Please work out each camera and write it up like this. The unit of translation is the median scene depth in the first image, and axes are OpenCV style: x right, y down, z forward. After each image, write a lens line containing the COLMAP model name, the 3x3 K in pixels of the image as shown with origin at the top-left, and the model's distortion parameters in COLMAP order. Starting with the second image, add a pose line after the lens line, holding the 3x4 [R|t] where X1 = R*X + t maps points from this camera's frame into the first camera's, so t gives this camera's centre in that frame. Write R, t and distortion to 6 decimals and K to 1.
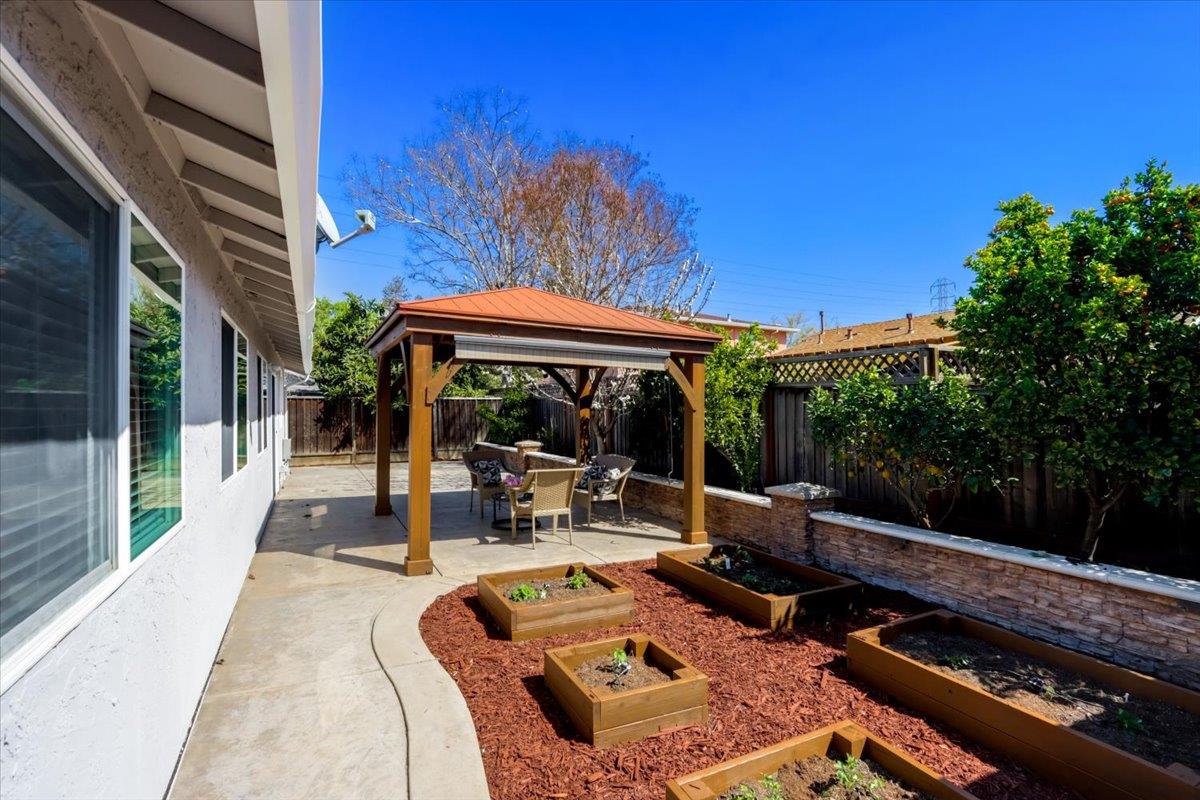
lens RADIAL K [[561.5, 0, 598.3], [0, 561.5, 390.7], [0, 0, 1]] dist [-0.018100, -0.000503]
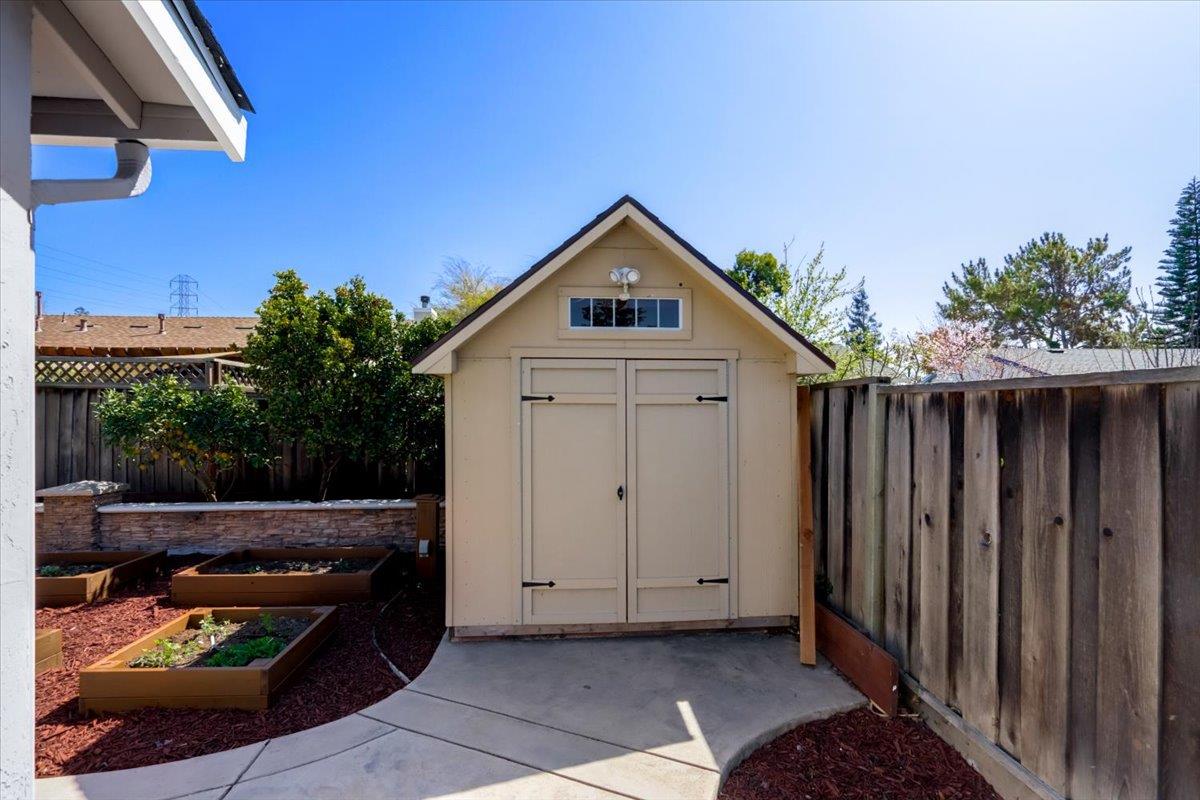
lens RADIAL K [[555.6, 0, 599.9], [0, 555.6, 414.0], [0, 0, 1]] dist [-0.000678, -0.000196]
pose [[0.359970, -0.004628, 0.932952, -0.354345], [-0.030452, 0.999397, 0.016708, -0.007394], [-0.932467, -0.034425, 0.359612, -0.356587]]
